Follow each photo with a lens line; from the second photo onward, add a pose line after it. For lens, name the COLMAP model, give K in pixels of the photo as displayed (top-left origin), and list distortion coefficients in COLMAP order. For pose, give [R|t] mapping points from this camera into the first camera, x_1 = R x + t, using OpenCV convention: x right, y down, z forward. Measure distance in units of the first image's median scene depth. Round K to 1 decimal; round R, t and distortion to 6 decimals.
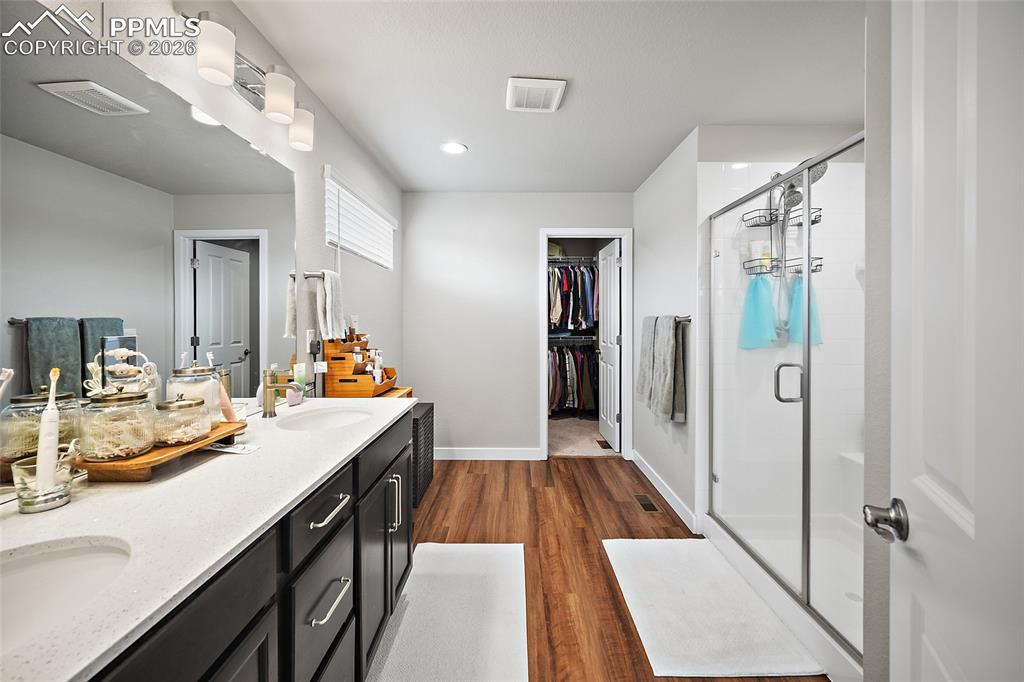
lens RADIAL K [[407.2, 0, 512.1], [0, 407.2, 337.8], [0, 0, 1]] dist [-0.001768, 0.000086]
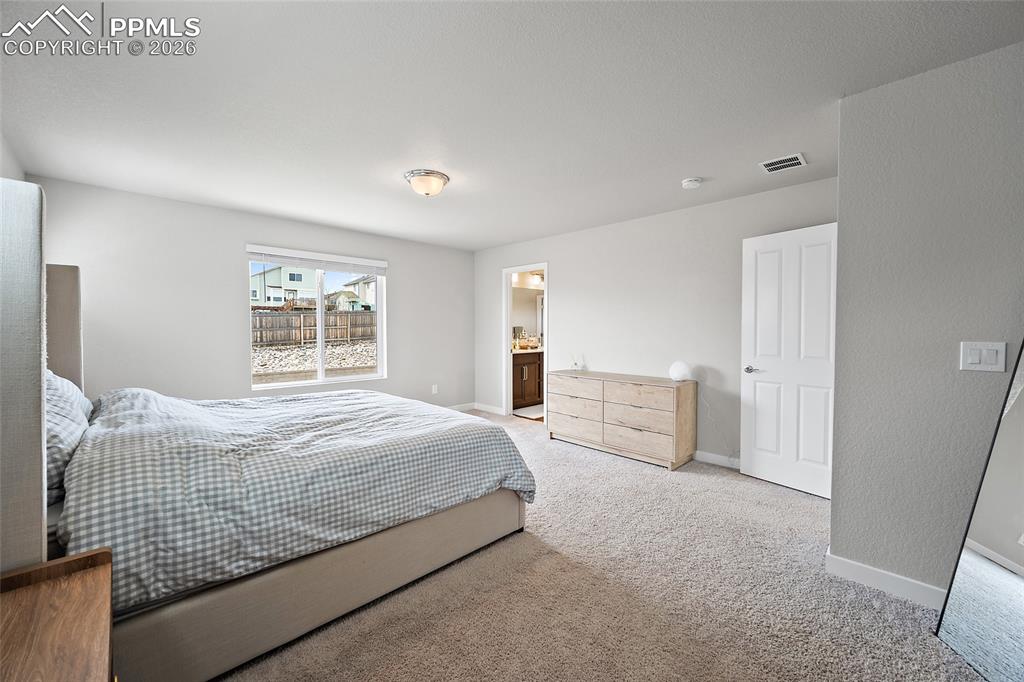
lens RADIAL K [[407.2, 0, 511.8], [0, 407.2, 337.2], [0, 0, 1]] dist [-0.001768, 0.000086]
pose [[0.706984, 0.011874, -0.707130, 3.890005], [-0.007982, 0.999929, 0.008810, 0.061032], [0.707185, -0.000584, 0.707029, -4.148753]]
